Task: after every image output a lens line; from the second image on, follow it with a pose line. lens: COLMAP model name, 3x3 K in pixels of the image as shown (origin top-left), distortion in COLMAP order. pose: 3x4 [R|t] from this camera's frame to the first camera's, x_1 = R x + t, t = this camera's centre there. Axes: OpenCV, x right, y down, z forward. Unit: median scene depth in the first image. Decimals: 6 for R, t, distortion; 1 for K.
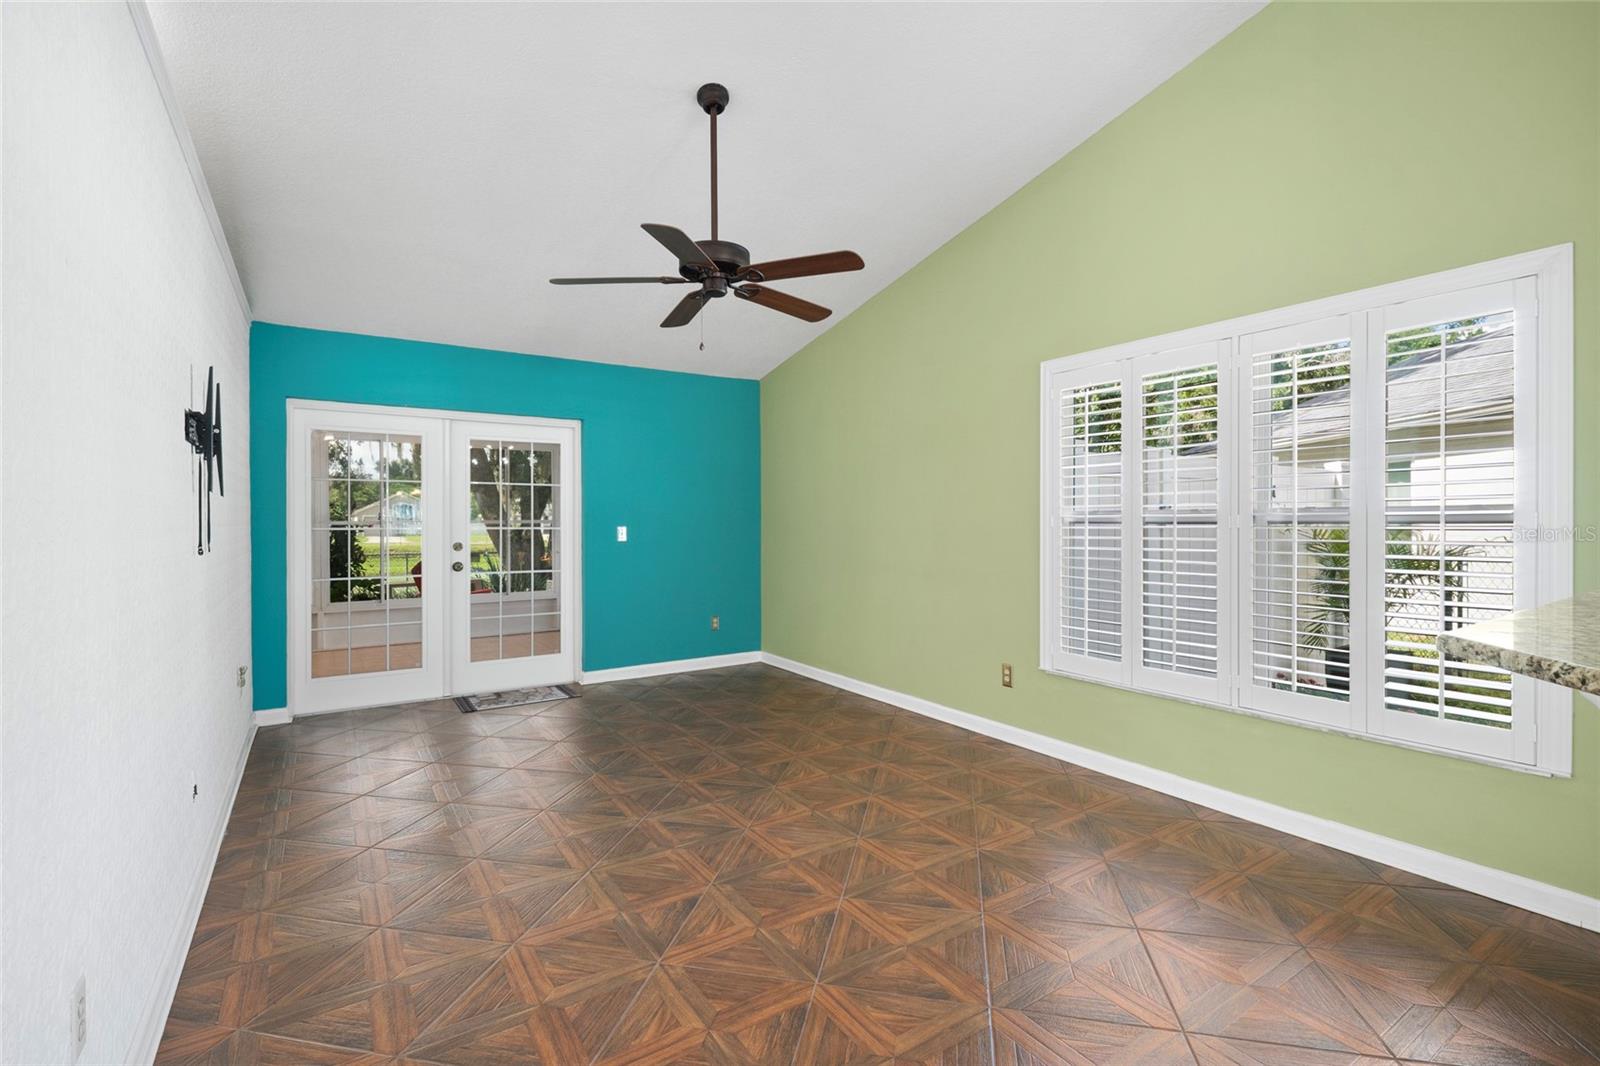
lens RADIAL K [[729.8, 0, 798.3], [0, 729.8, 522.7], [0, 0, 1]] dist [0.001093, -0.000846]
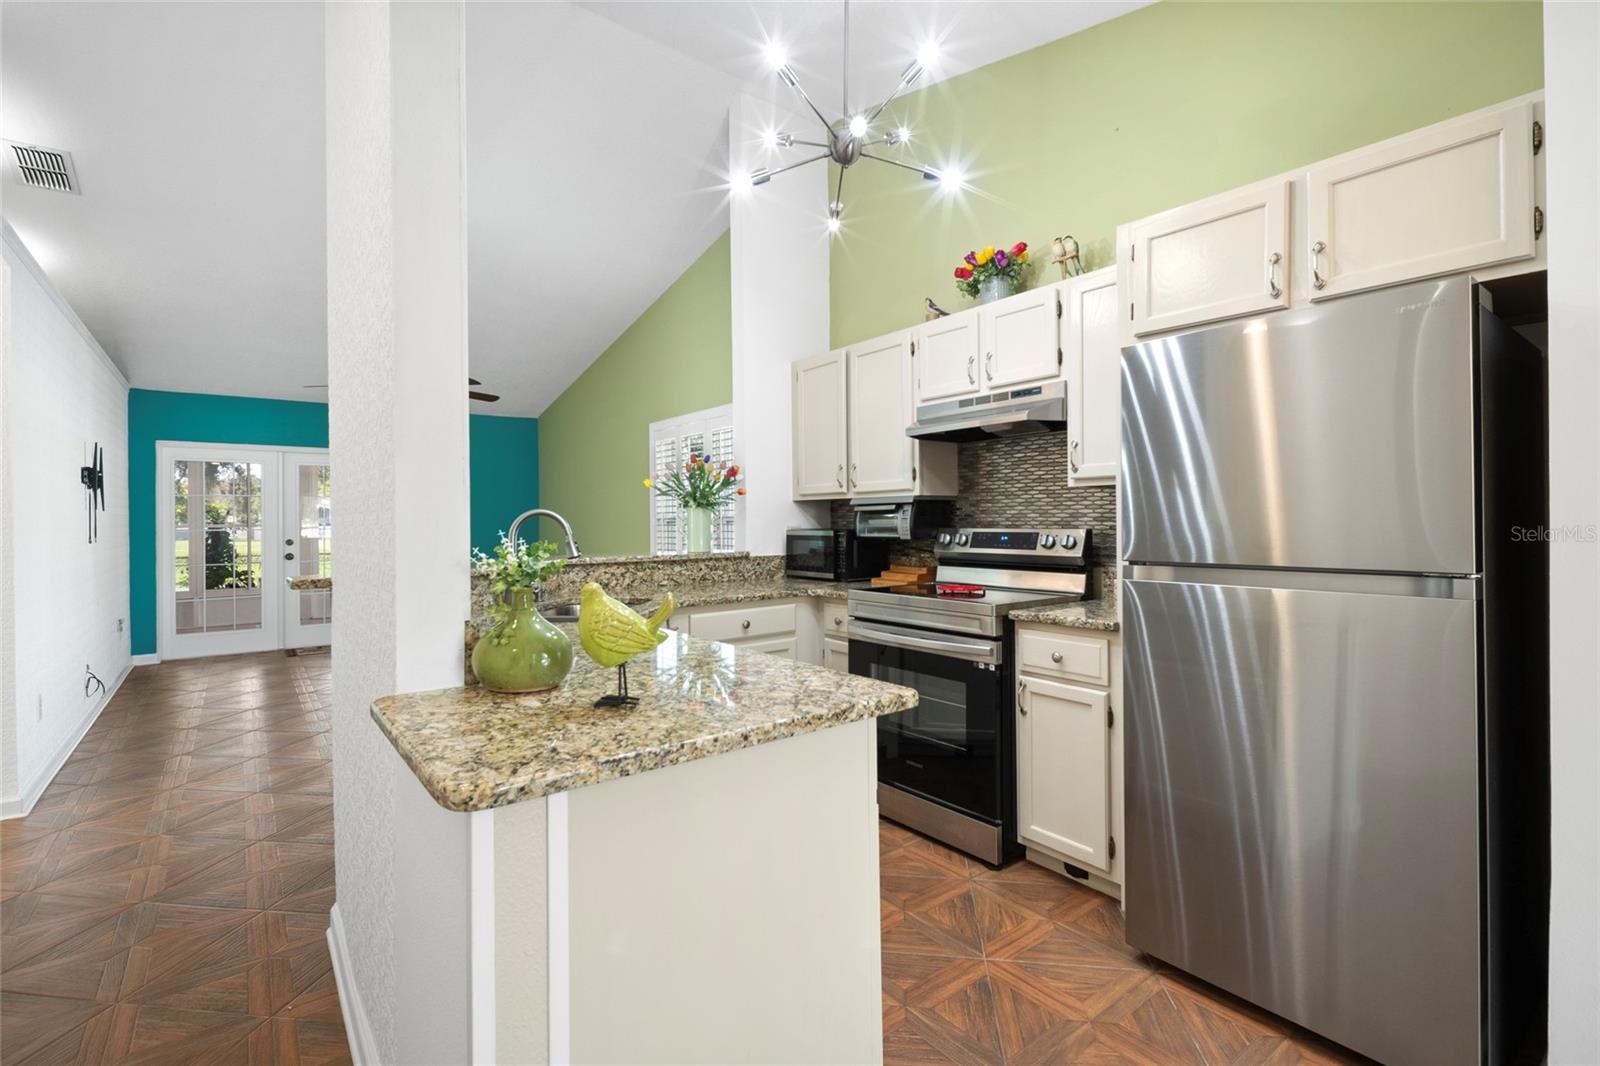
lens RADIAL K [[729.8, 0, 799.4], [0, 729.8, 520.2], [0, 0, 1]] dist [0.001093, -0.000846]
pose [[0.996781, -0.004798, 0.080031, 0.464180], [0.005215, 0.999974, -0.005004, 0.002938], [-0.080005, 0.005405, 0.996780, -0.556288]]
